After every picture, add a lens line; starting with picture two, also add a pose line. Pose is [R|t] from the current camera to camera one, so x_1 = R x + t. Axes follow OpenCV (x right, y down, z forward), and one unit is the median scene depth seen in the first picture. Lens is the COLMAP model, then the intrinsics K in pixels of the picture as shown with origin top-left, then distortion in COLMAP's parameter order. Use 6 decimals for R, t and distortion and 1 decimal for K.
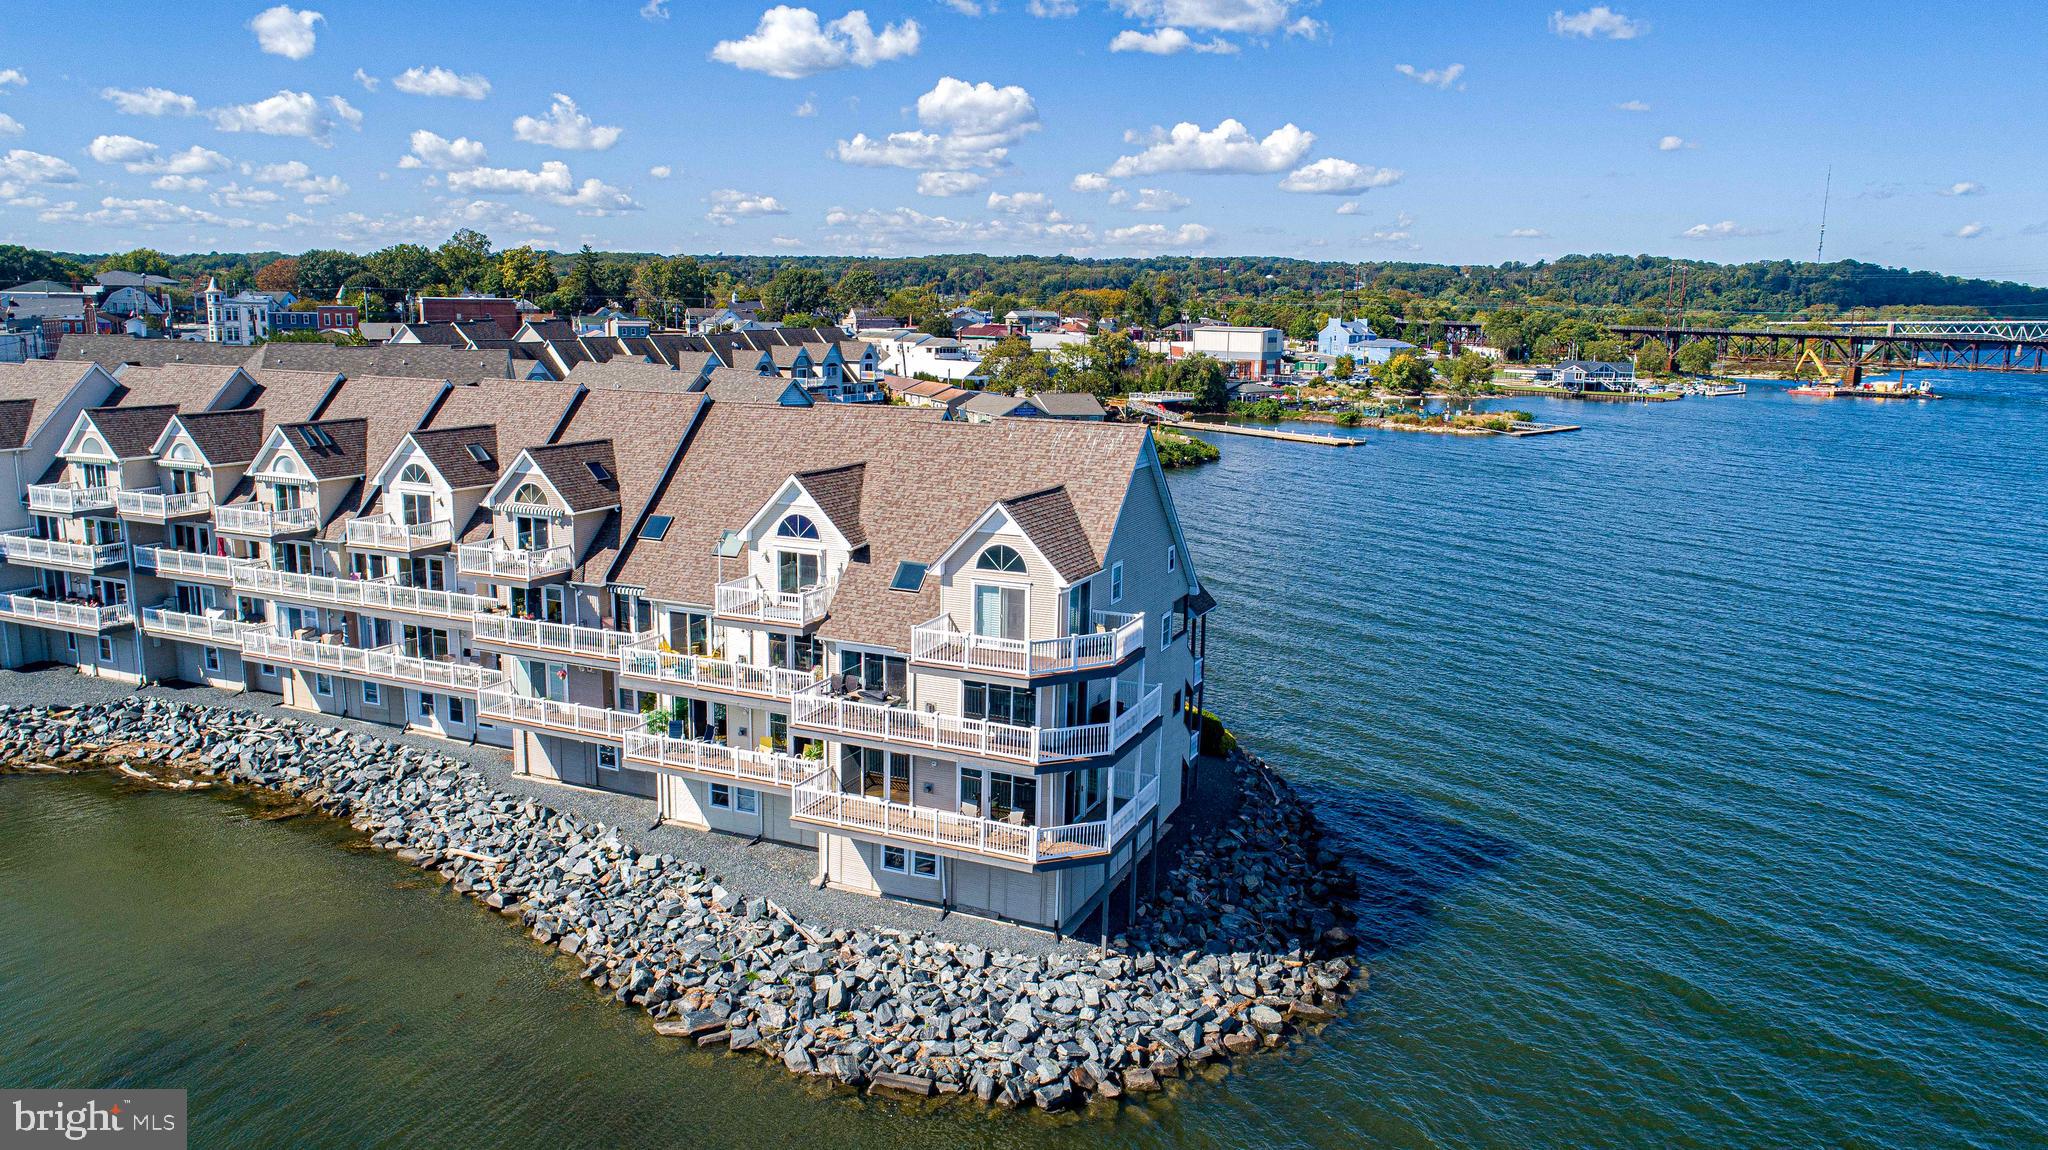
lens RADIAL K [[1418.2, 0, 1029.2], [0, 1418.2, 577.1], [0, 0, 1]] dist [-0.013628, 0.001855]
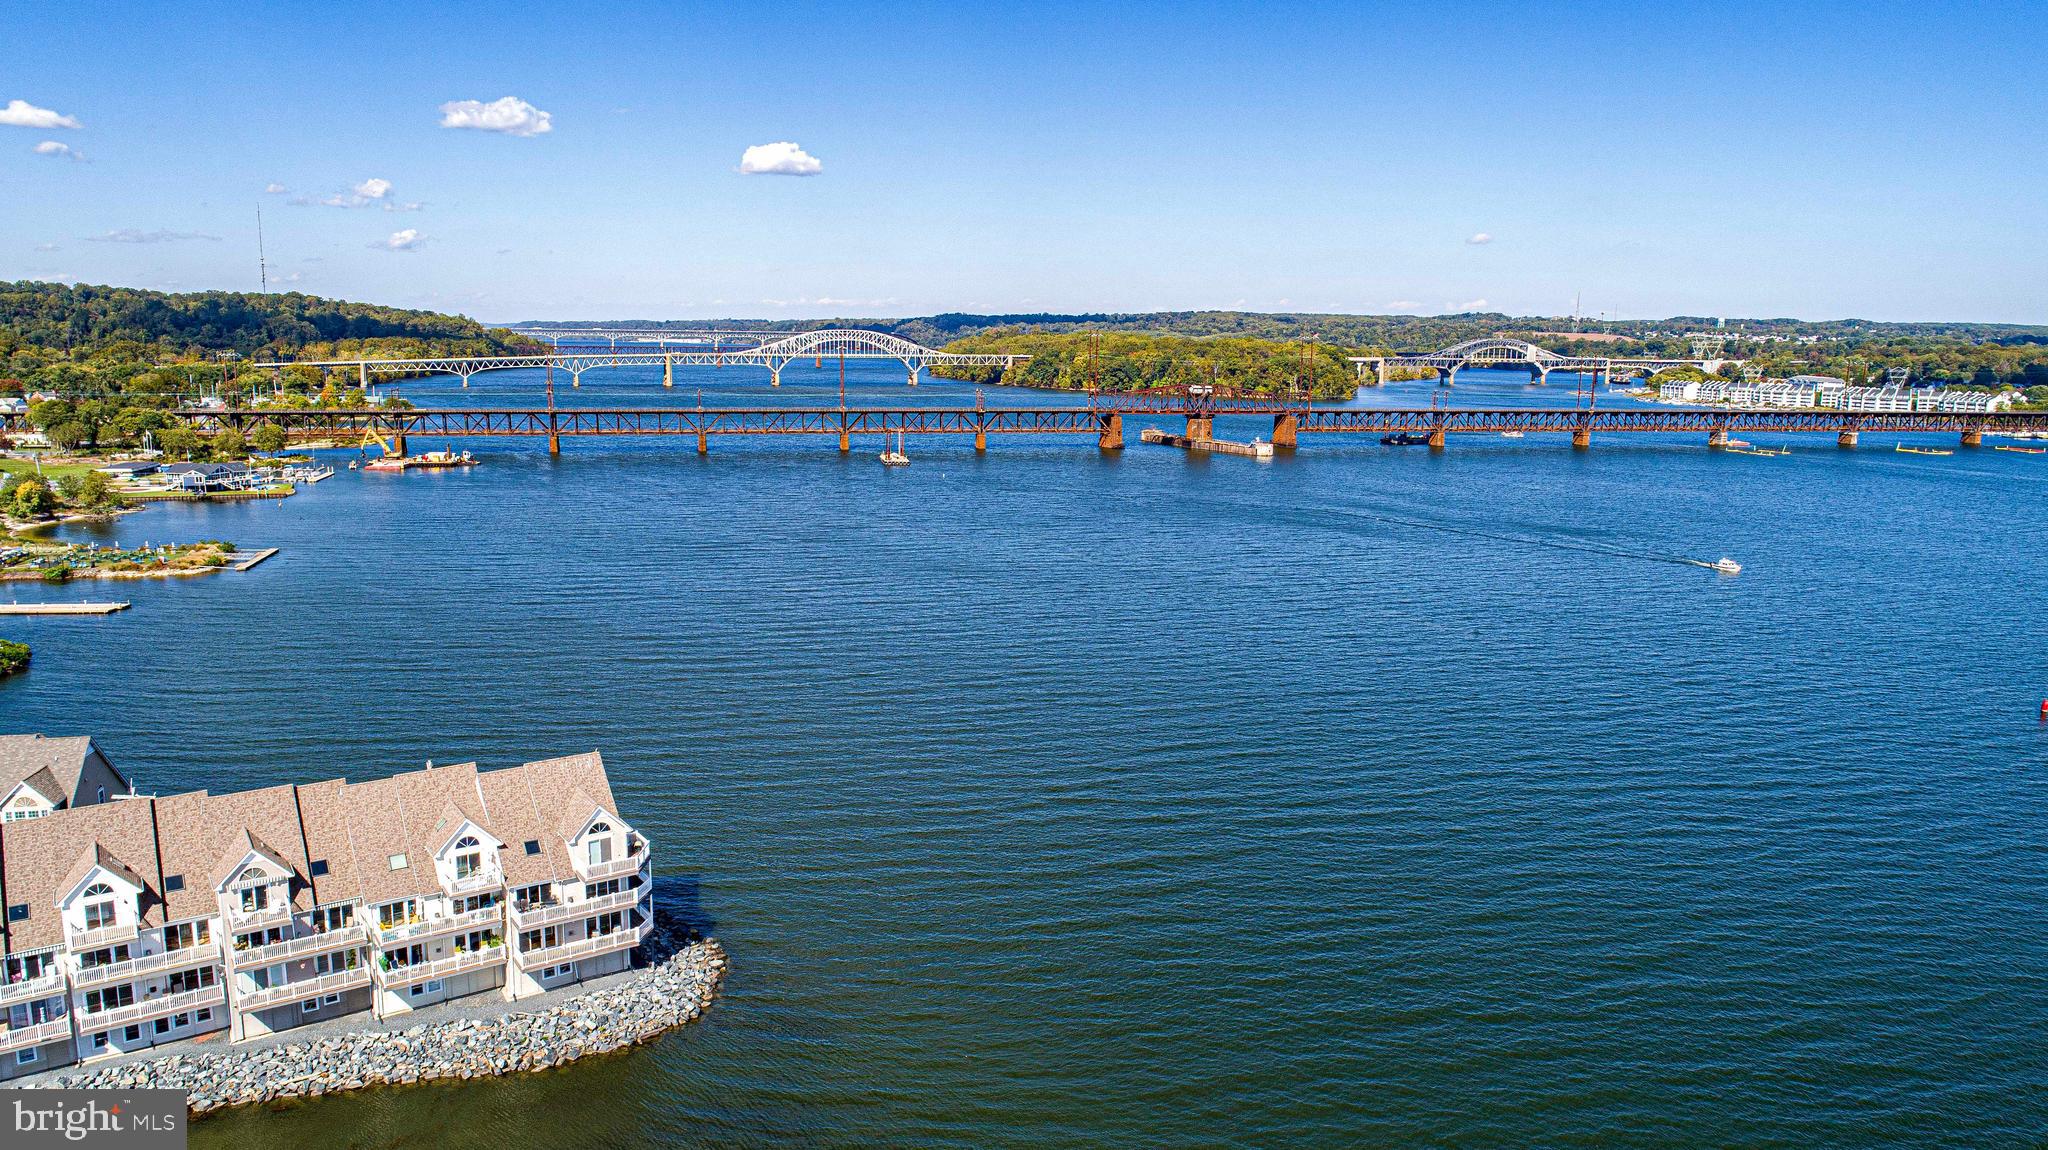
lens RADIAL K [[1370.4, 0, 1029.7], [0, 1370.4, 572.9], [0, 0, 1]] dist [-0.018624, 0.011086]
pose [[0.521758, -0.160197, 0.837918, -1.259859], [0.160823, 0.983070, 0.087806, -0.436879], [-0.837798, 0.088943, 0.538688, -0.759456]]
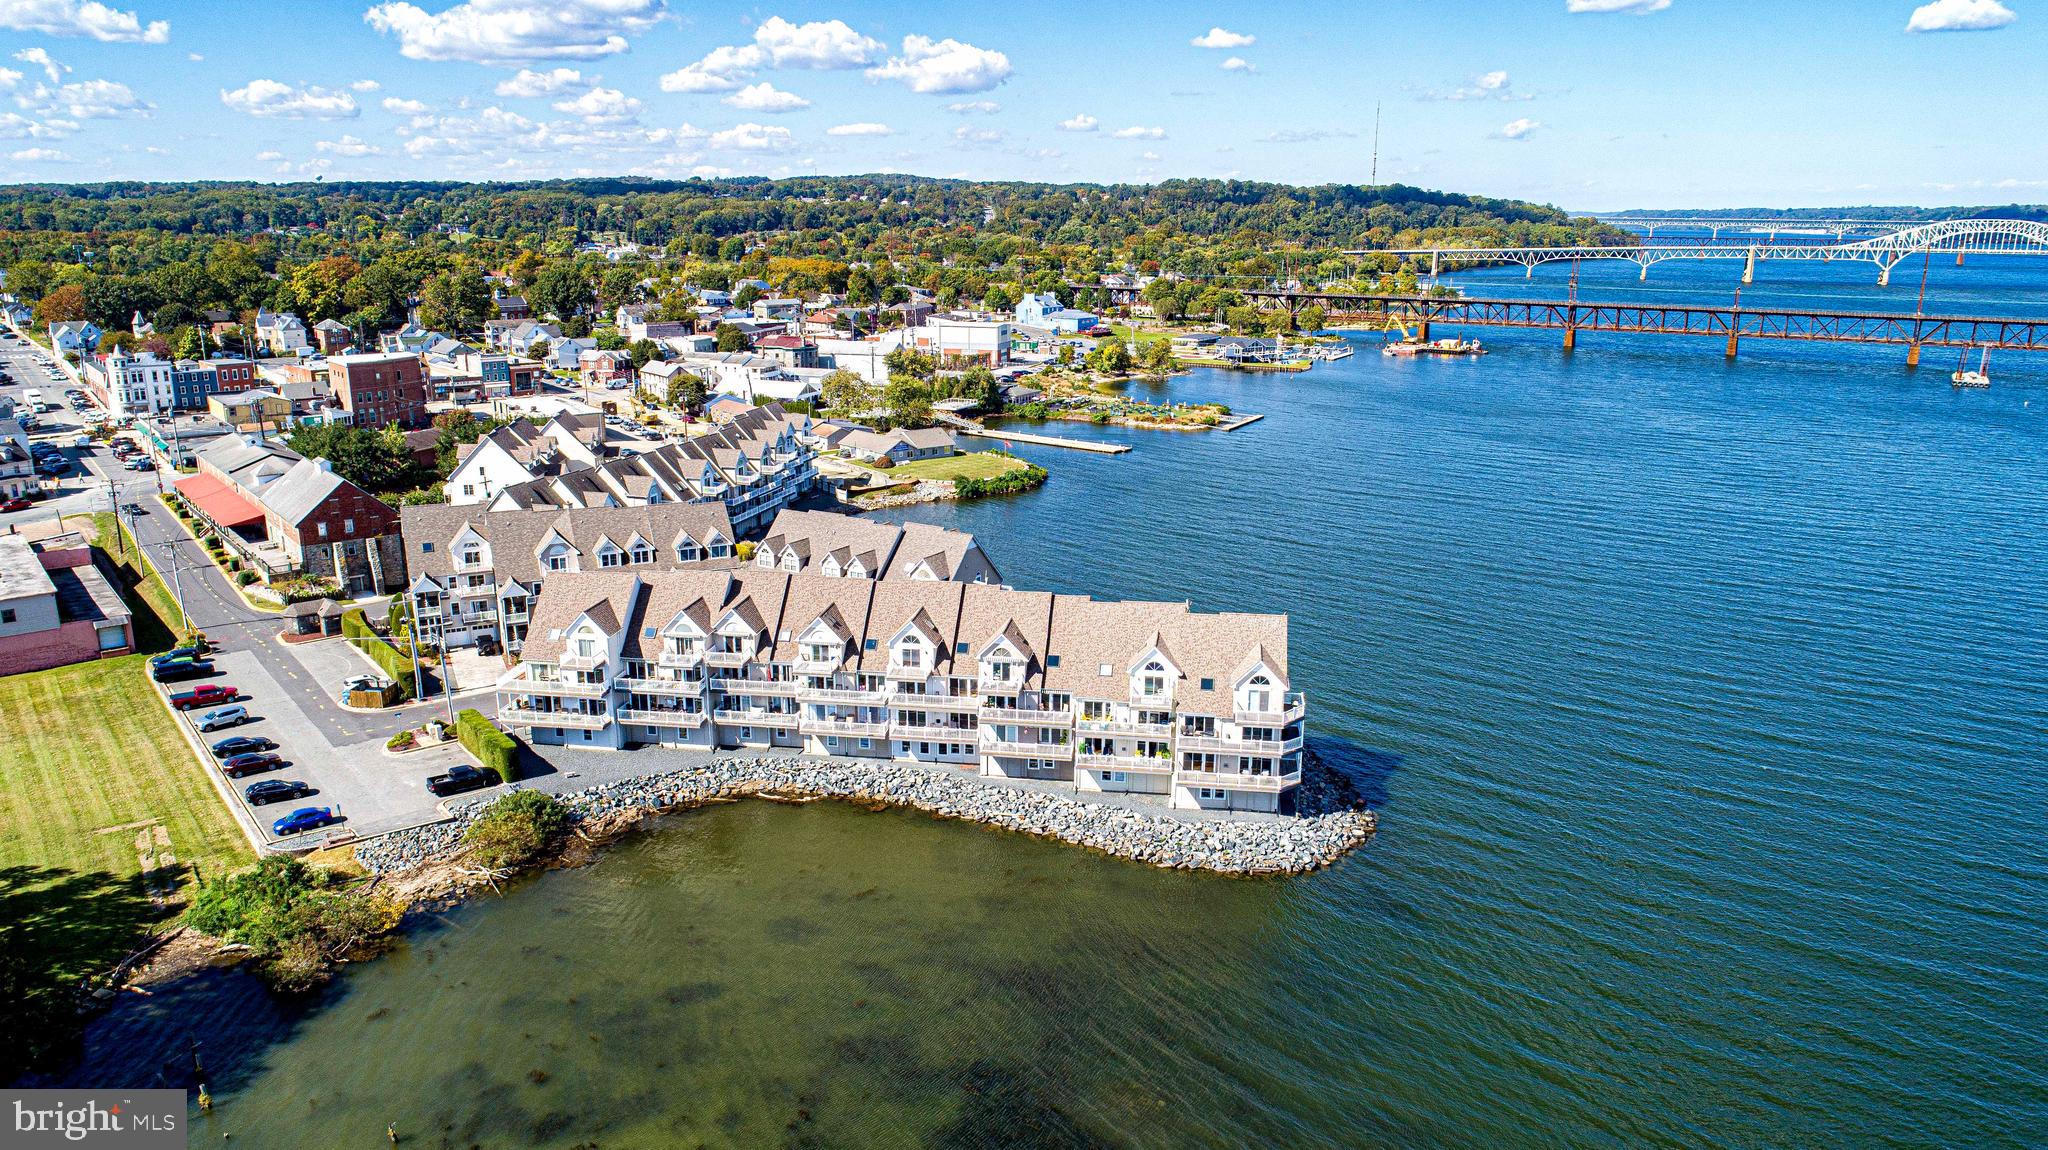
lens RADIAL K [[1370.4, 0, 1029.7], [0, 1370.4, 572.9], [0, 0, 1]] dist [-0.018624, 0.011086]
pose [[0.963853, -0.081631, 0.253621, -0.897539], [0.063836, 0.994936, 0.077633, -0.369332], [-0.258674, -0.058637, 0.964183, -1.151340]]
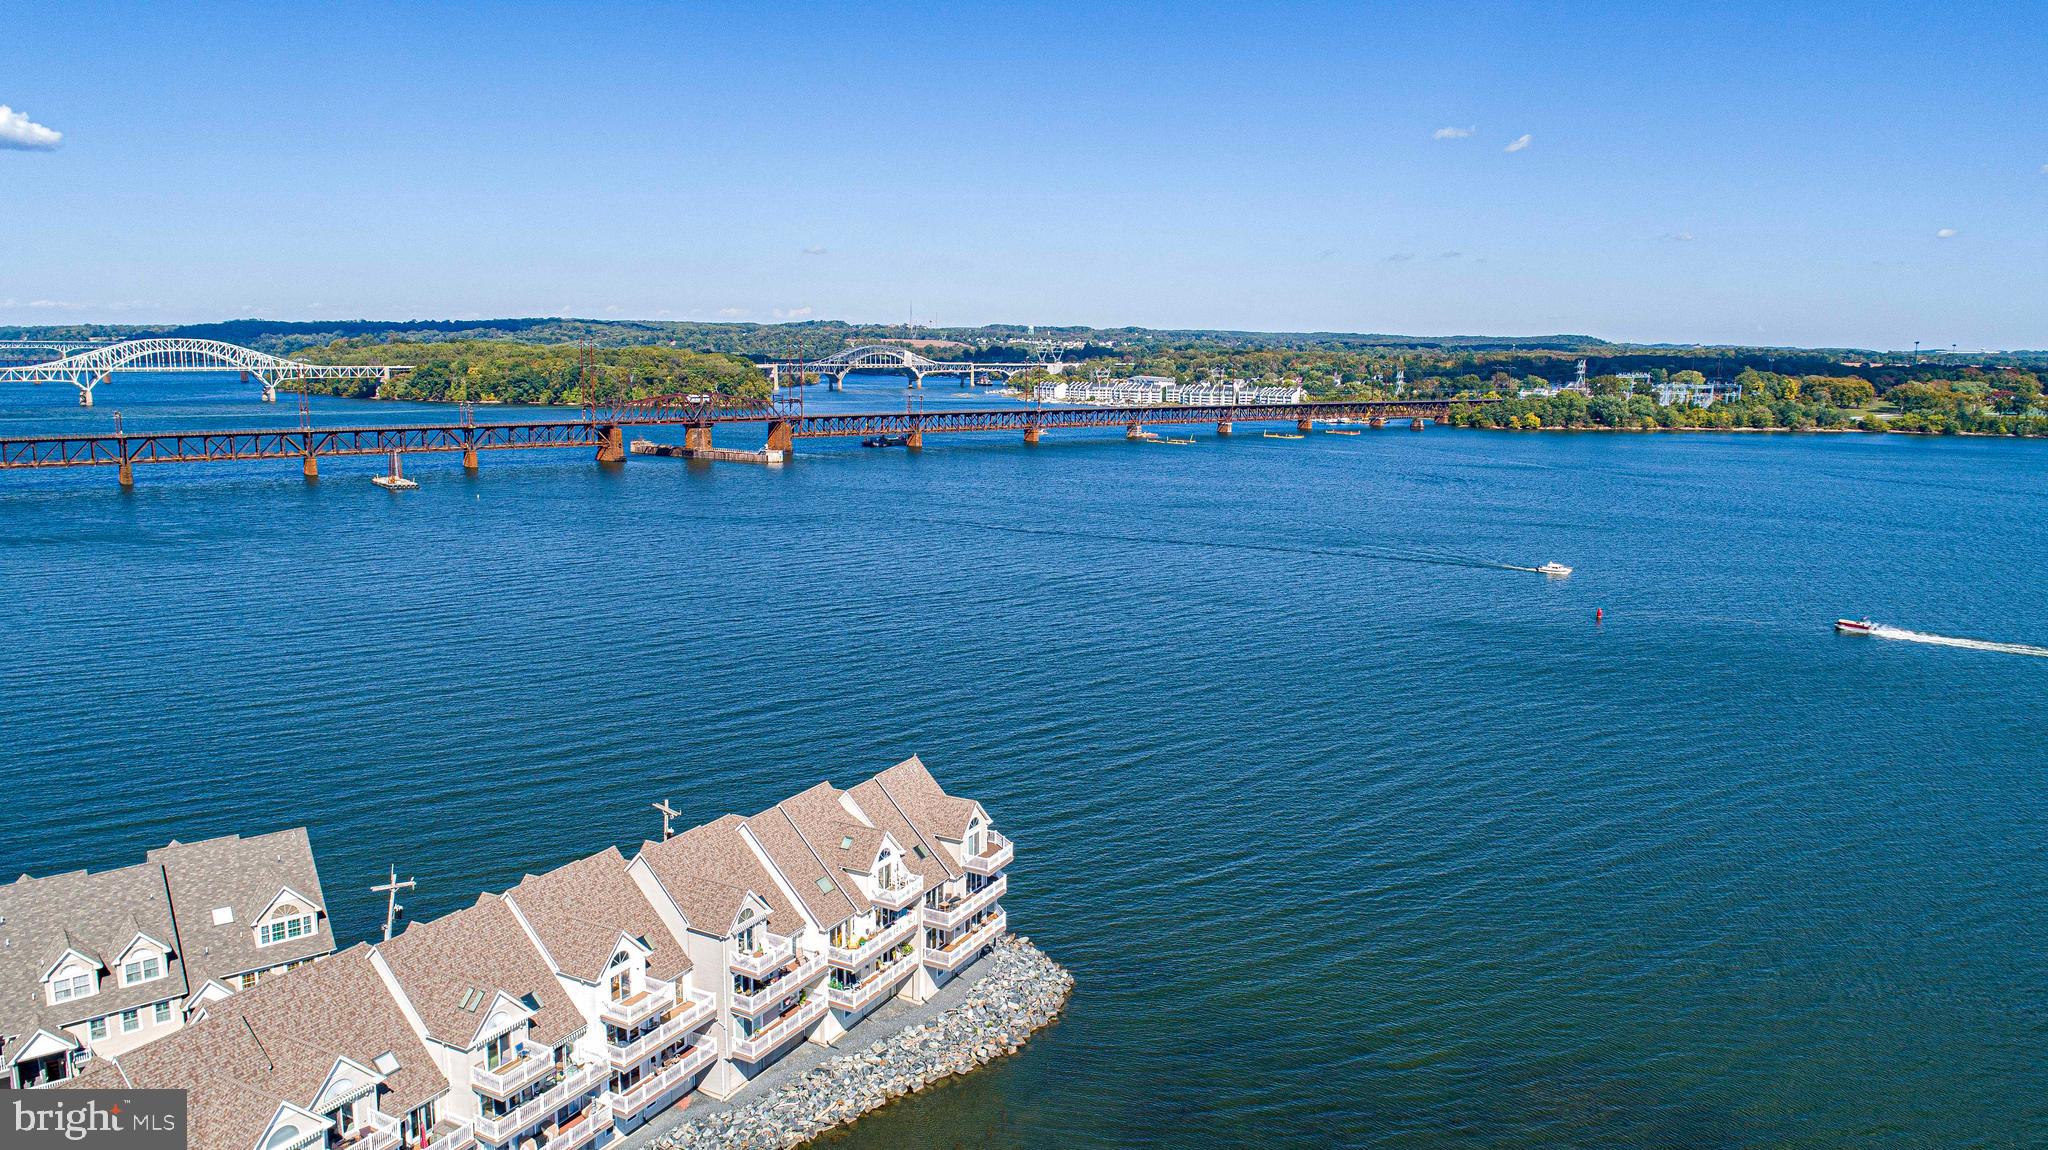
lens RADIAL K [[1370.4, 0, 1029.7], [0, 1370.4, 572.9], [0, 0, 1]] dist [-0.018624, 0.011086]
pose [[0.073594, -0.180371, 0.980842, -1.922784], [0.181896, 0.969439, 0.164626, -0.684849], [-0.980560, 0.166296, 0.104154, 0.470760]]
